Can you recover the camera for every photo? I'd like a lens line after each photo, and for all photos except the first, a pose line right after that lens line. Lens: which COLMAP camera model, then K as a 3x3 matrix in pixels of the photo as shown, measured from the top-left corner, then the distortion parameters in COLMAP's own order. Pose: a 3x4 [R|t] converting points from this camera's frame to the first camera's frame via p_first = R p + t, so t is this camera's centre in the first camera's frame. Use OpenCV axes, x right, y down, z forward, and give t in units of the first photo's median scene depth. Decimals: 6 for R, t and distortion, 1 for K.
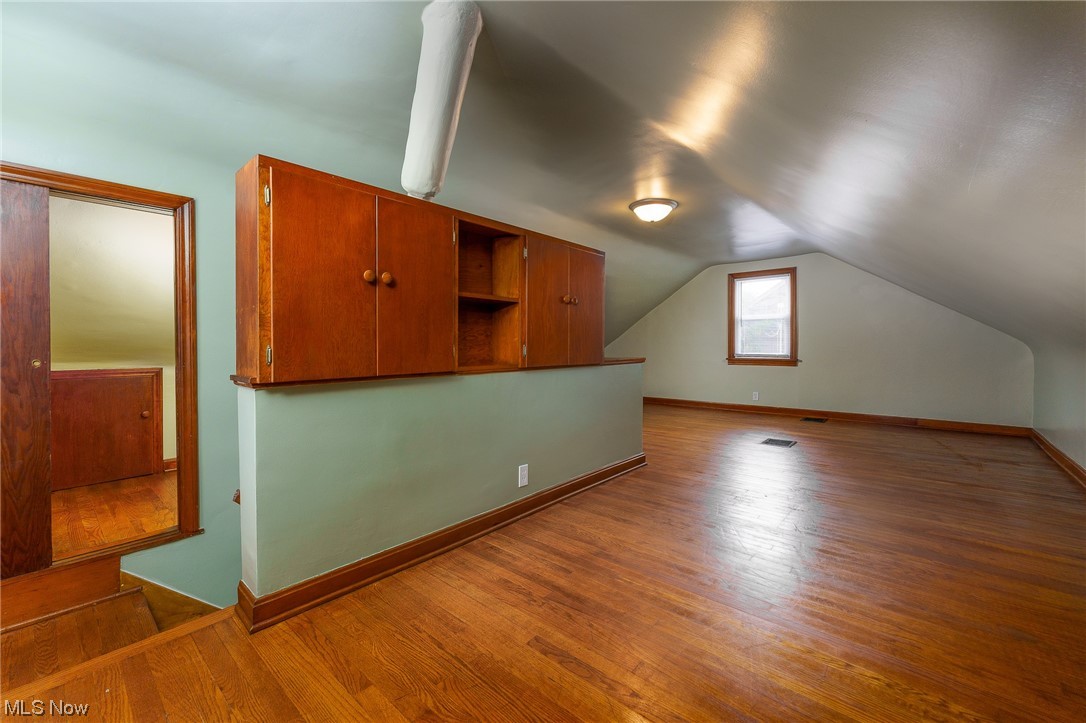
lens RADIAL K [[437.8, 0, 539.6], [0, 437.8, 349.6], [0, 0, 1]] dist [-0.000340, -0.000294]
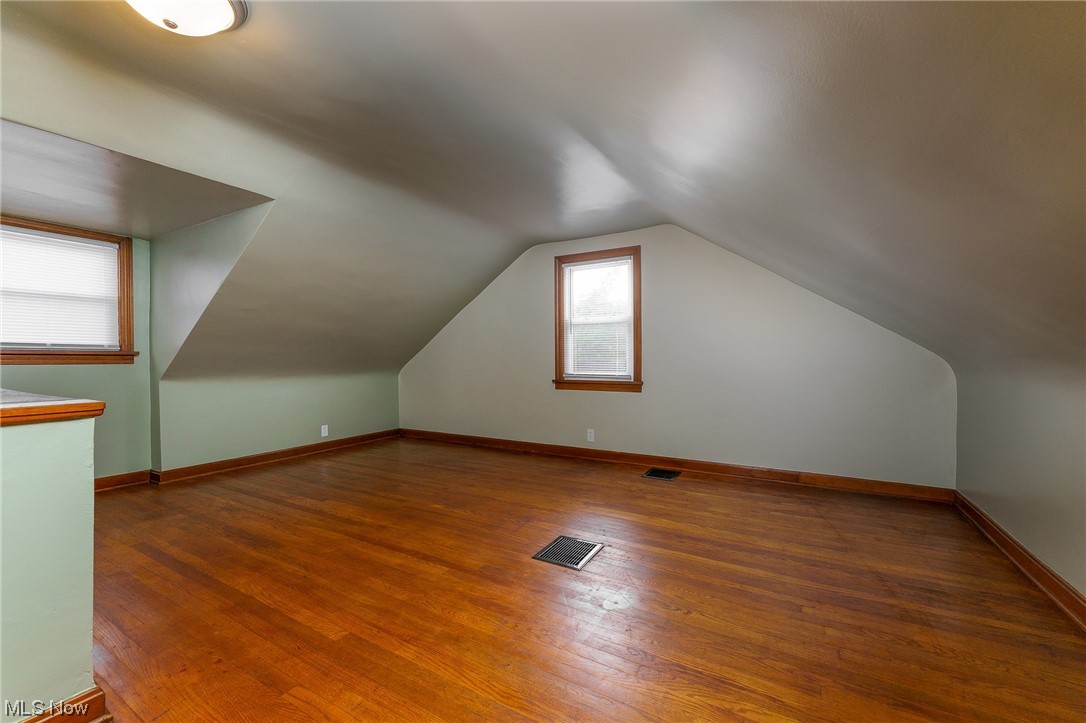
lens RADIAL K [[439.0, 0, 540.8], [0, 439.0, 365.1], [0, 0, 1]] dist [0.002051, 0.000272]
pose [[0.980834, 0.000079, 0.194844, 0.298179], [0.000660, 0.999993, -0.003726, -0.001708], [-0.194843, 0.003783, 0.980827, 0.360110]]
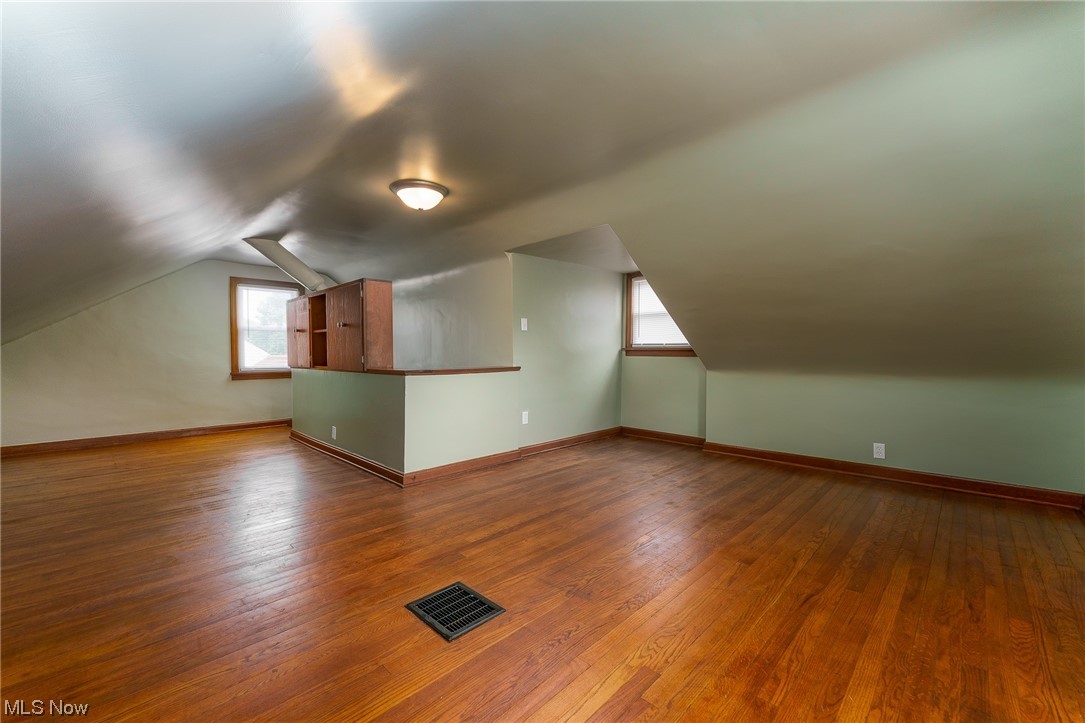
lens RADIAL K [[438.6, 0, 540.3], [0, 438.6, 365.1], [0, 0, 1]] dist [0.002051, 0.000272]
pose [[-0.058936, 0.032332, -0.997738, 1.915018], [-0.011814, 0.999383, 0.033083, -0.053326], [0.998192, 0.013737, -0.058518, 2.231512]]
